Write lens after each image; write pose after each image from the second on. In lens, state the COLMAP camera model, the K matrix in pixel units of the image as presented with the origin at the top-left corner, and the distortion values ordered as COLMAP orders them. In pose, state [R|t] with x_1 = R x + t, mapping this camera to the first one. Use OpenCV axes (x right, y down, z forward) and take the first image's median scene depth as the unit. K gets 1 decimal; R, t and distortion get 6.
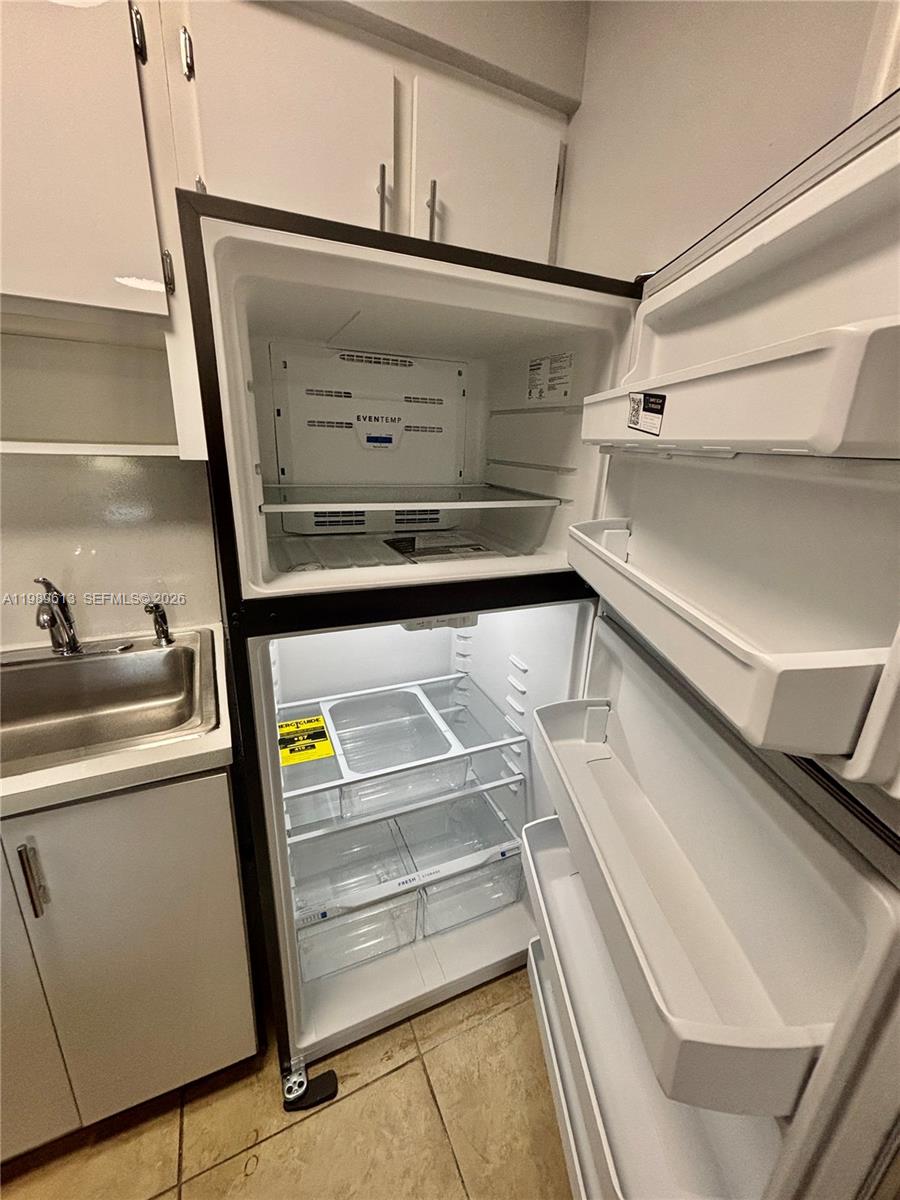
lens RADIAL K [[485.4, 0, 456.5], [0, 485.4, 598.2], [0, 0, 1]] dist [0.000878, 0.000373]
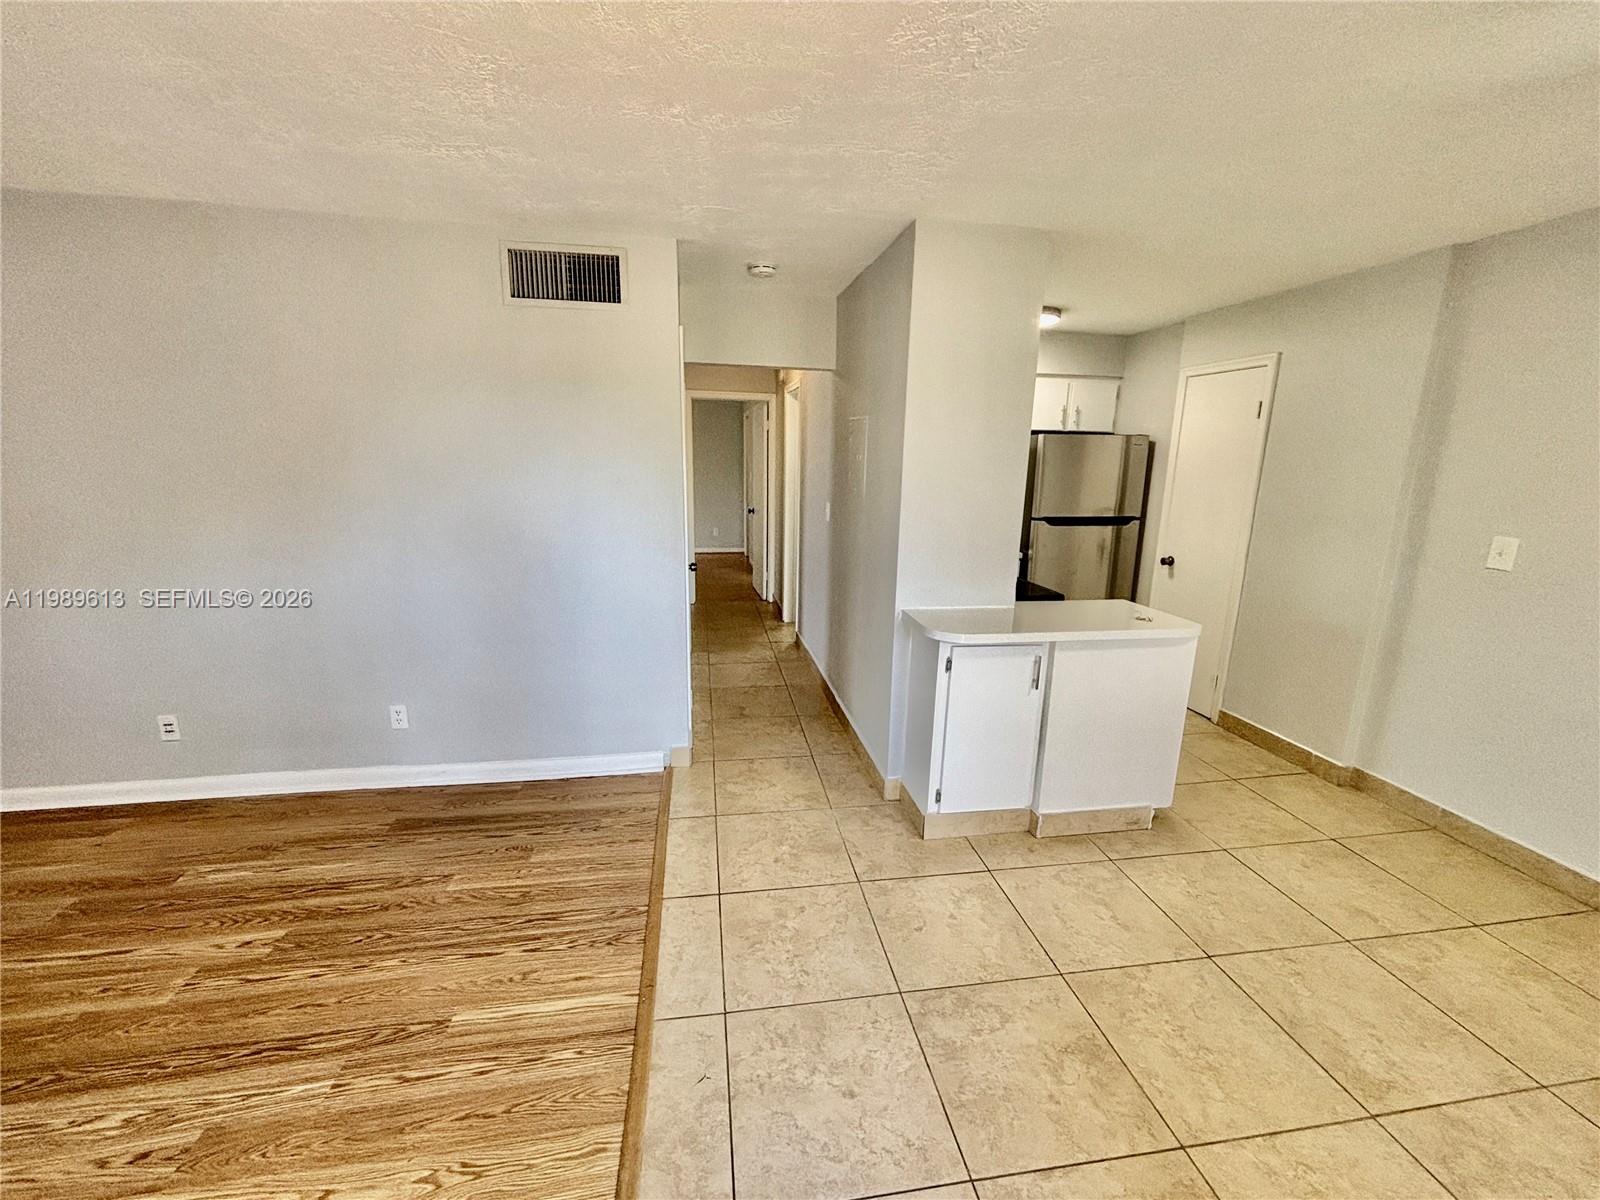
lens RADIAL K [[647.2, 0, 799.6], [0, 647.2, 595.9], [0, 0, 1]] dist [0.000878, 0.000373]
pose [[0.956999, 0.029311, -0.288608, -0.529493], [-0.062358, 0.992411, -0.105985, 1.043033], [0.283311, 0.119424, 0.951563, -3.535130]]
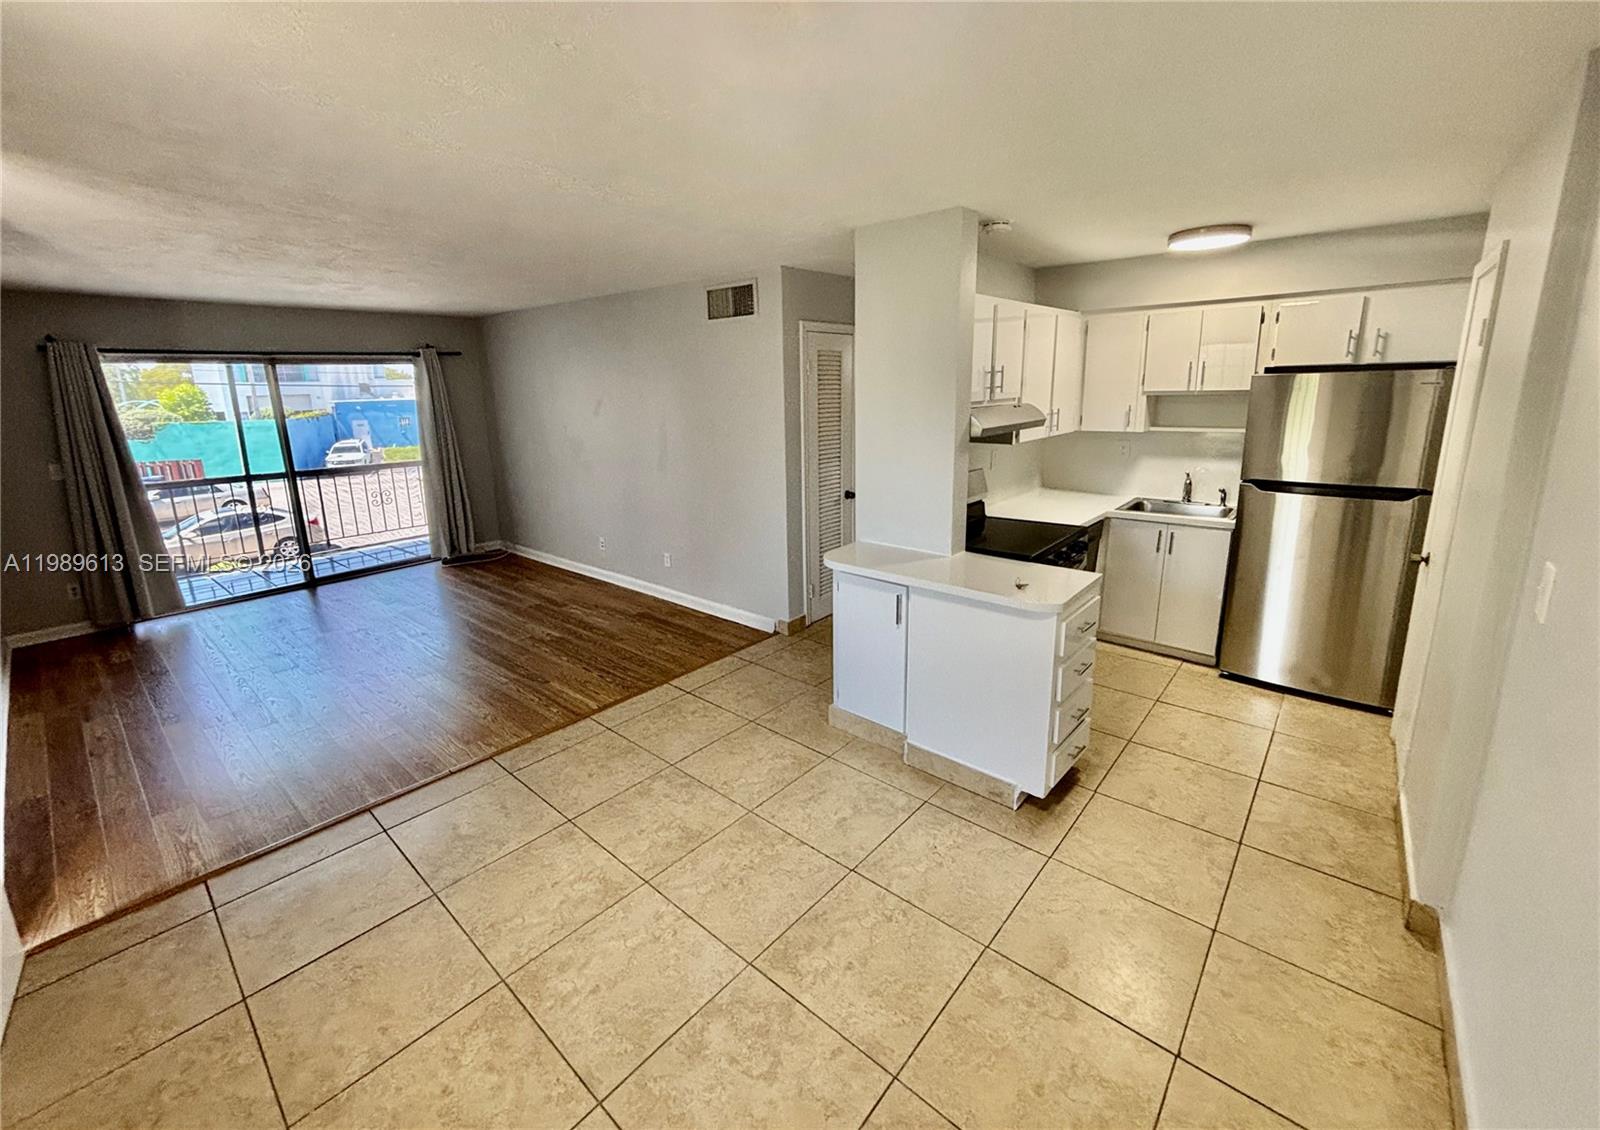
lens RADIAL K [[653.5, 0, 795.7], [0, 653.5, 520.1], [0, 0, 1]] dist [-0.002516, 0.000235]
pose [[0.388459, 0.131272, -0.912067, 1.804784], [-0.251624, 0.967294, 0.032052, 0.687821], [0.886445, 0.217047, 0.408785, -2.573921]]
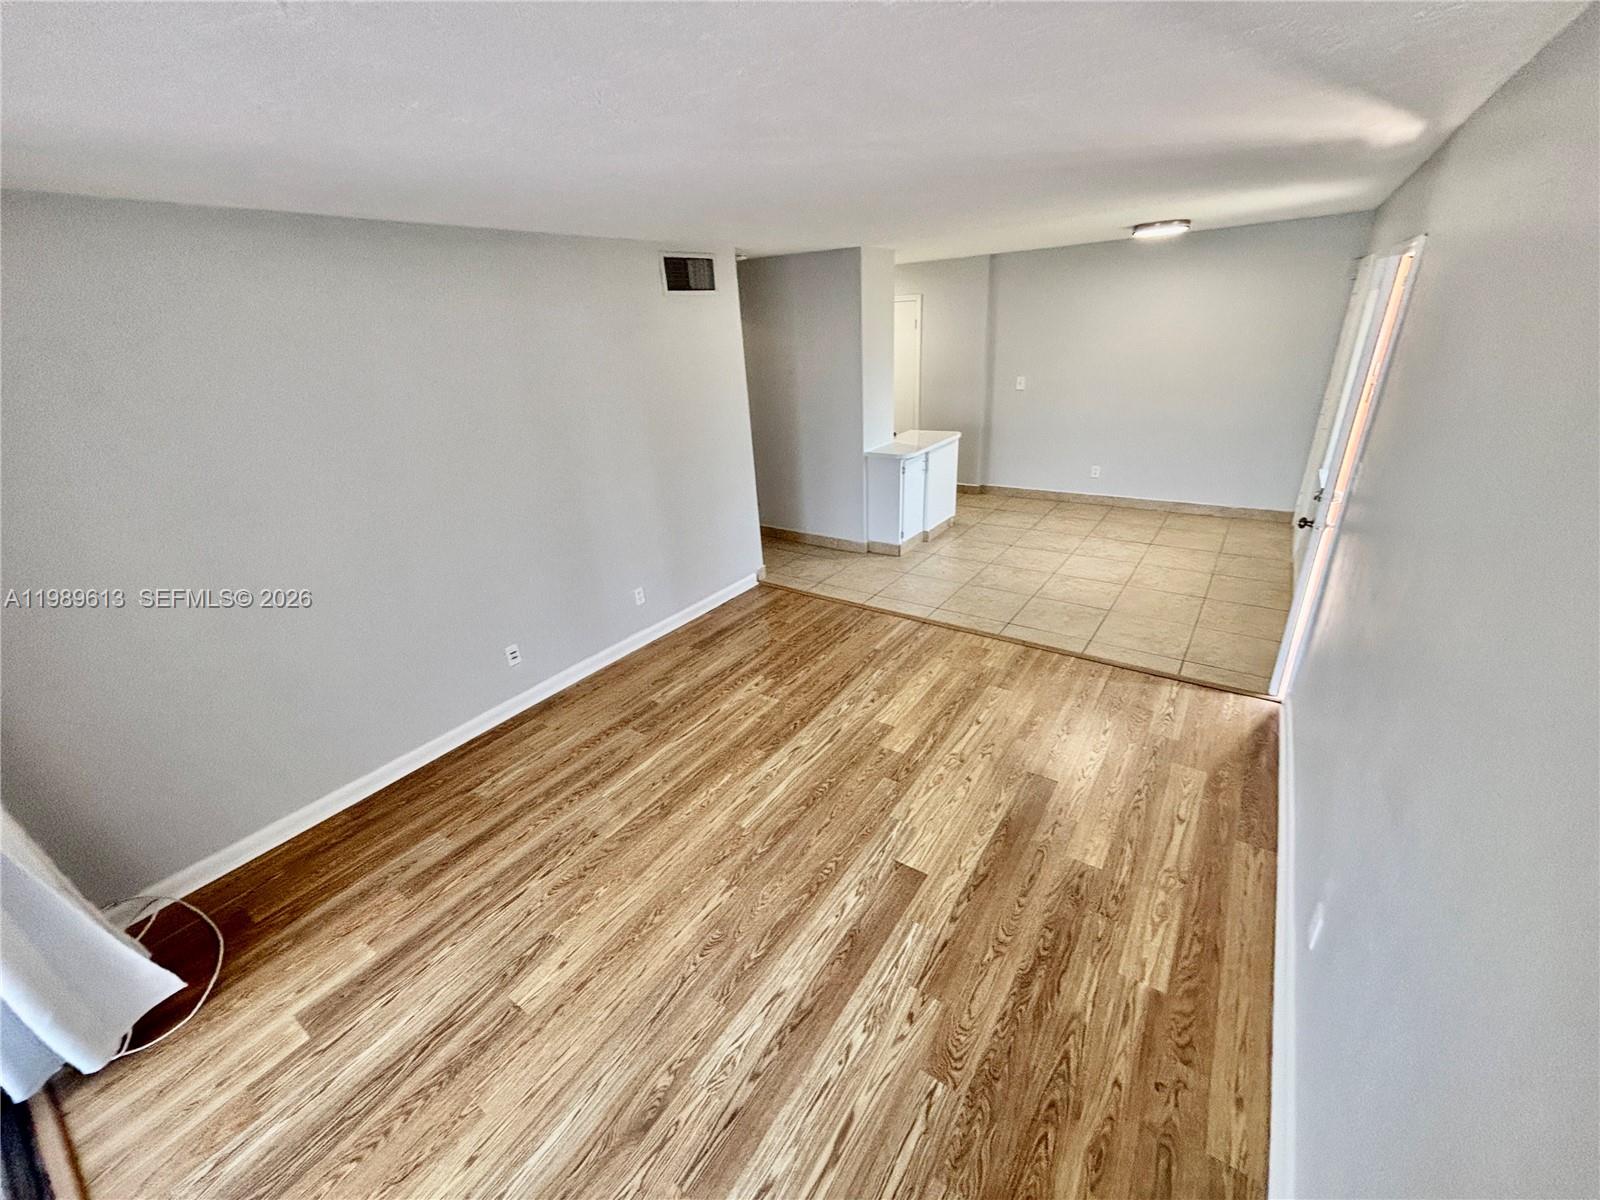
lens RADIAL K [[647.2, 0, 802.2], [0, 647.2, 597.7], [0, 0, 1]] dist [0.000878, 0.000373]
pose [[0.870496, -0.282375, 0.403115, -3.593400], [0.246343, 0.959042, 0.139834, 1.067639], [-0.426090, -0.022421, 0.904403, -5.303043]]
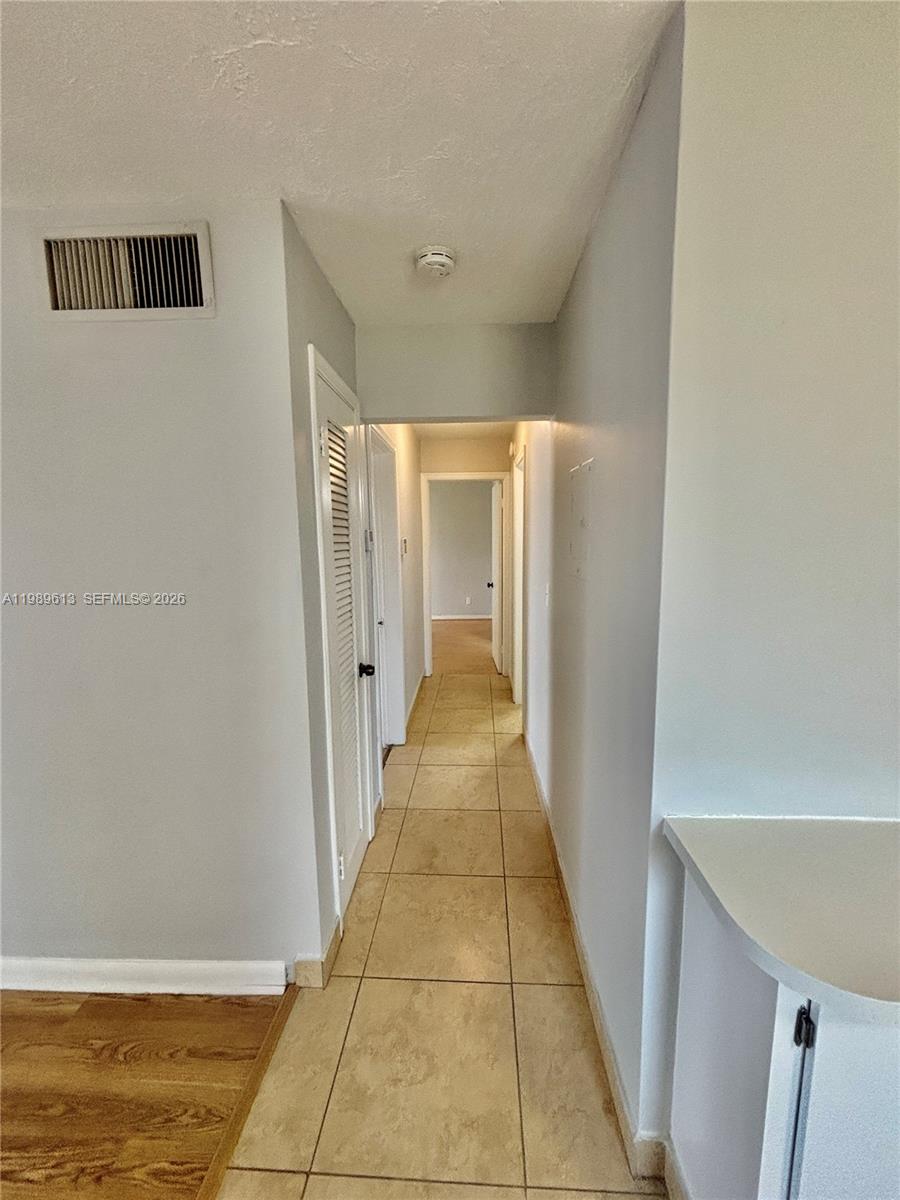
lens RADIAL K [[485.4, 0, 452.2], [0, 485.4, 599.6], [0, 0, 1]] dist [0.000878, 0.000373]
pose [[0.874950, 0.003244, -0.484202, -0.779449], [-0.098095, 0.980430, -0.170688, 0.588191], [0.474173, 0.196842, 0.858146, -2.098353]]
